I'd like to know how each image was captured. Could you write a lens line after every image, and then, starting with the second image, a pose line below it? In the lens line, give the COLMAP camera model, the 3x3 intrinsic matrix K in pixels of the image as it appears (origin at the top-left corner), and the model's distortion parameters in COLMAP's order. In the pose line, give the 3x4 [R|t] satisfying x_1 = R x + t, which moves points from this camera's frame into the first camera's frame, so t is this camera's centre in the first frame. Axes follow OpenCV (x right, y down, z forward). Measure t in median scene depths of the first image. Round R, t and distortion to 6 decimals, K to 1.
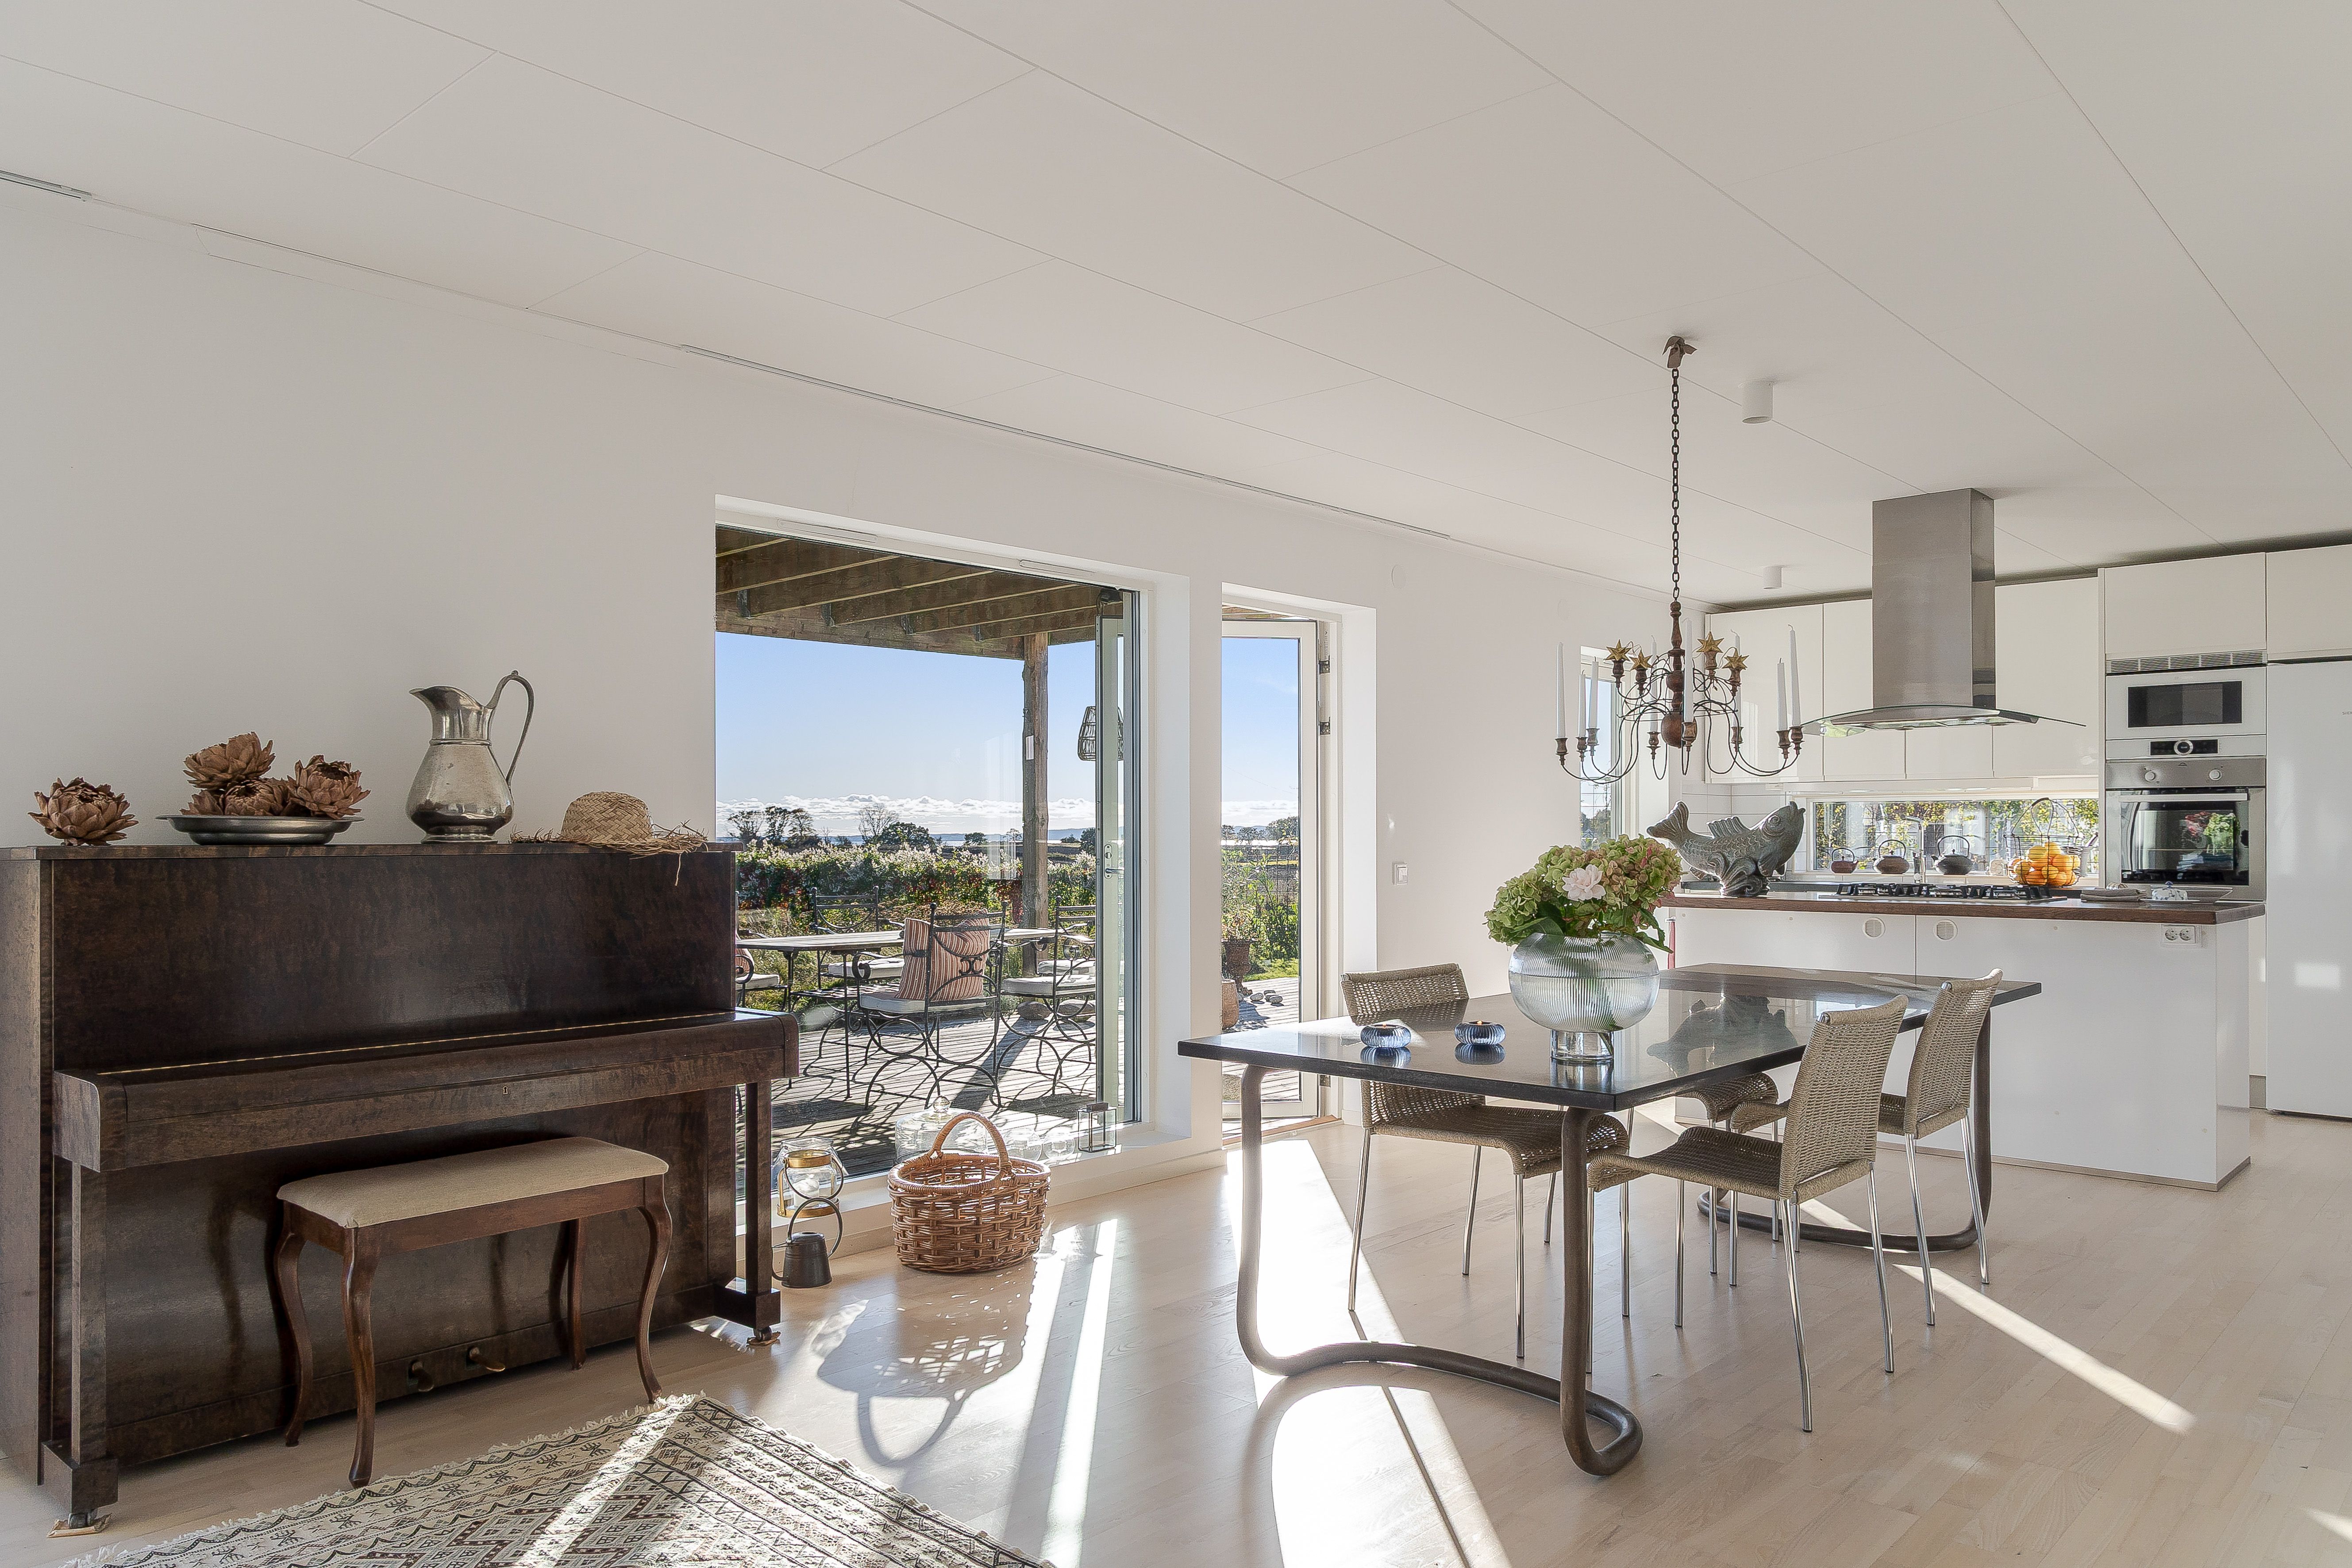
lens RADIAL K [[1588.4, 0, 1186.0], [0, 1588.4, 833.4], [0, 0, 1]] dist [0.011942, 0.002819]
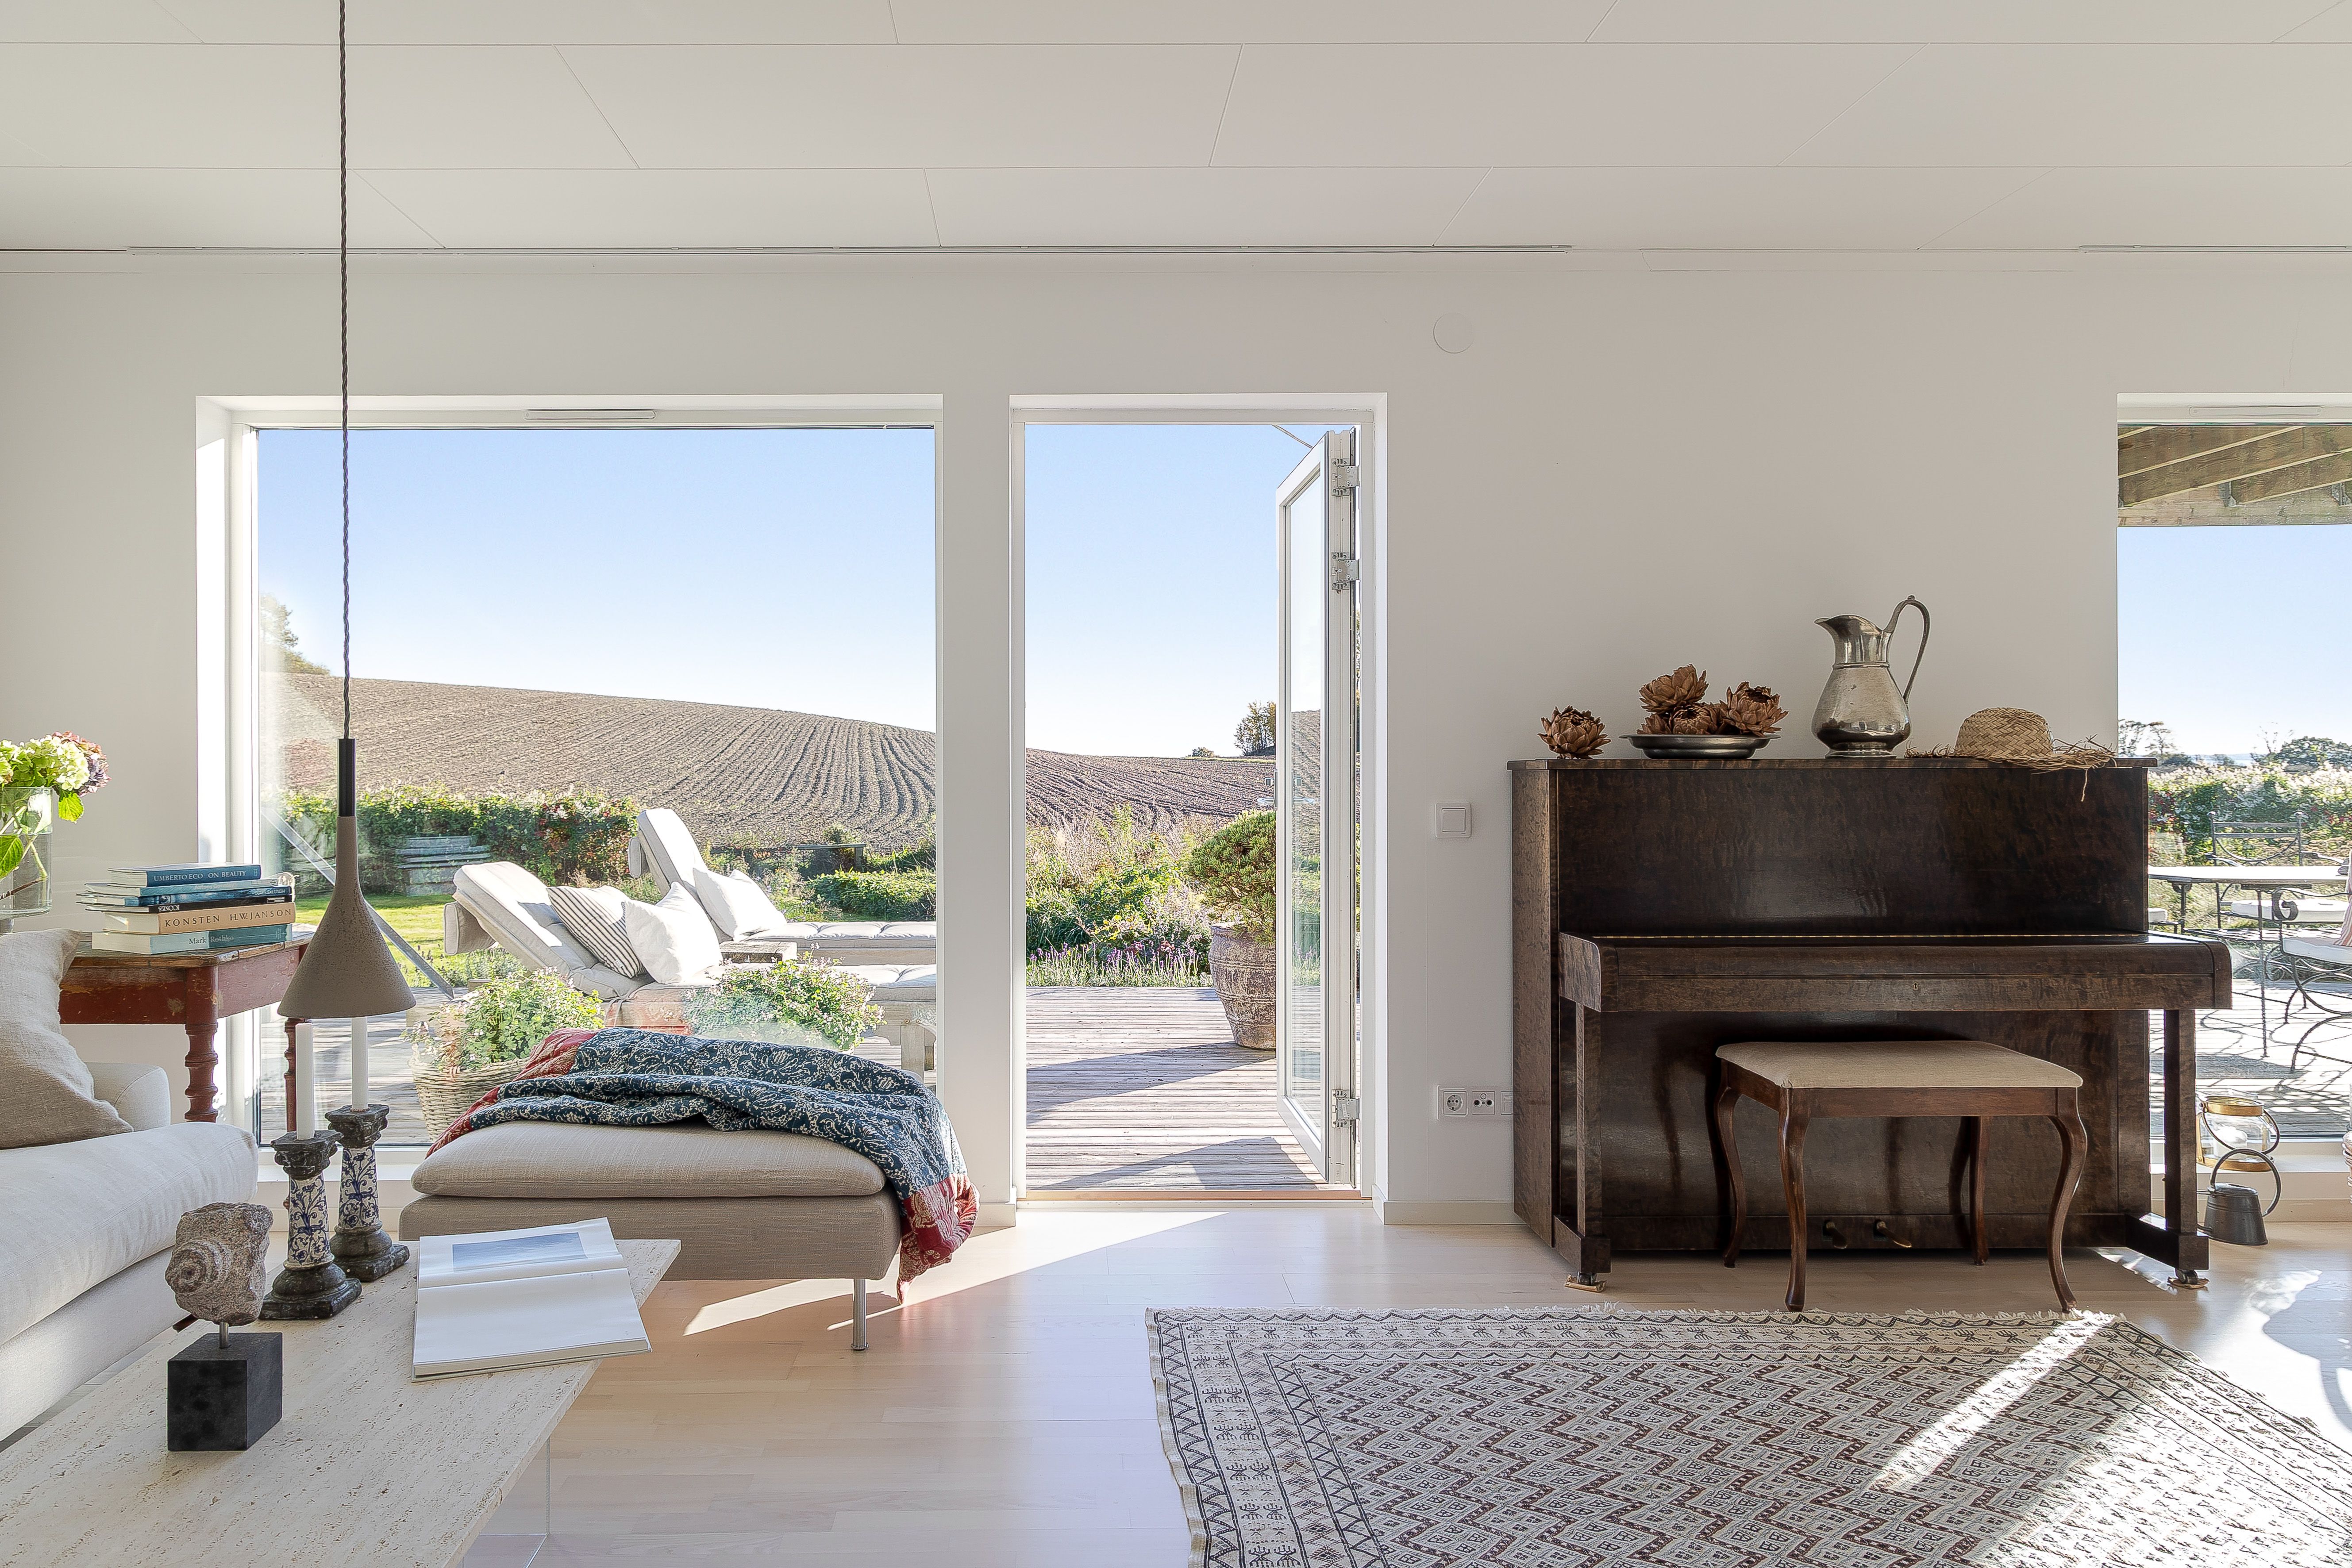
lens RADIAL K [[1640.5, 0, 1063.3], [0, 1640.5, 748.6], [0, 0, 1]] dist [0.001422, -0.000603]
pose [[0.677148, -0.002794, -0.735842, 0.001081], [0.001480, 0.999996, -0.002435, 0.001646], [0.735845, 0.000560, 0.677149, -0.164960]]
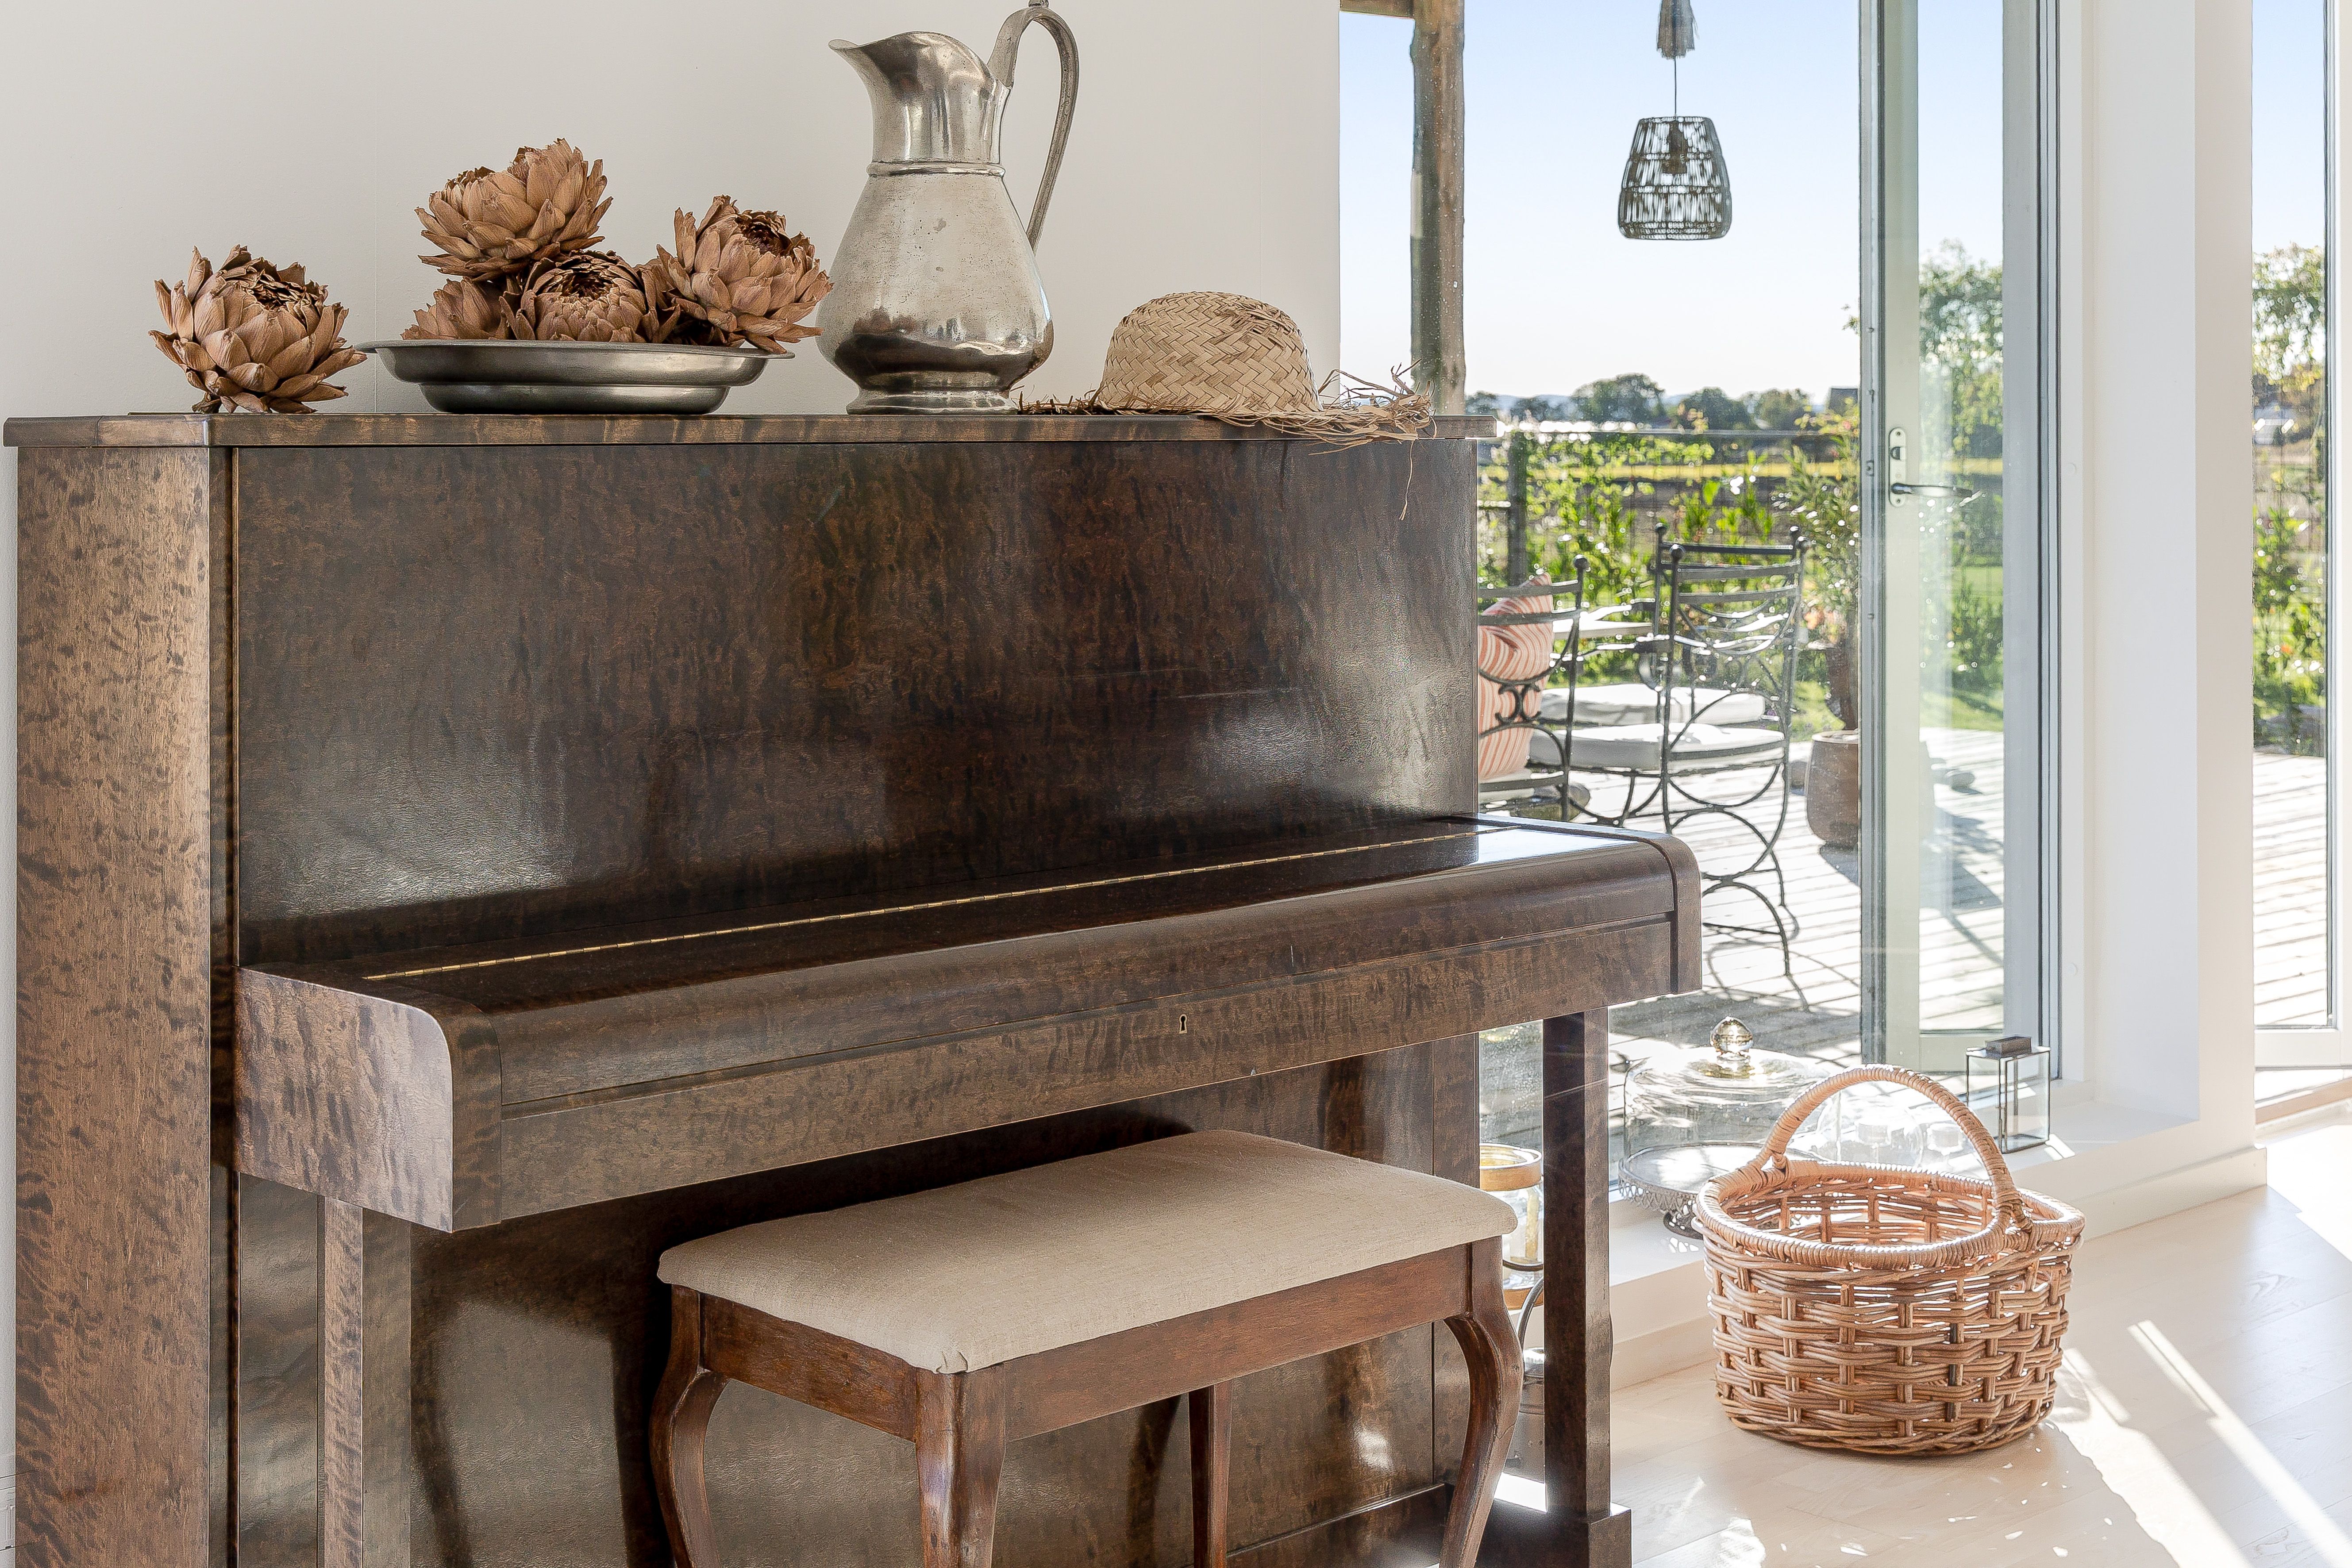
lens RADIAL K [[3358.0, 0, 1166.9], [0, 3358.0, 383.6], [0, 0, 1]] dist [0.010854, 0.017575]
pose [[0.997728, 0.004062, -0.067247, -0.343591], [-0.004576, 0.999961, -0.007491, 0.004697], [0.067214, 0.007782, 0.997708, 0.135224]]
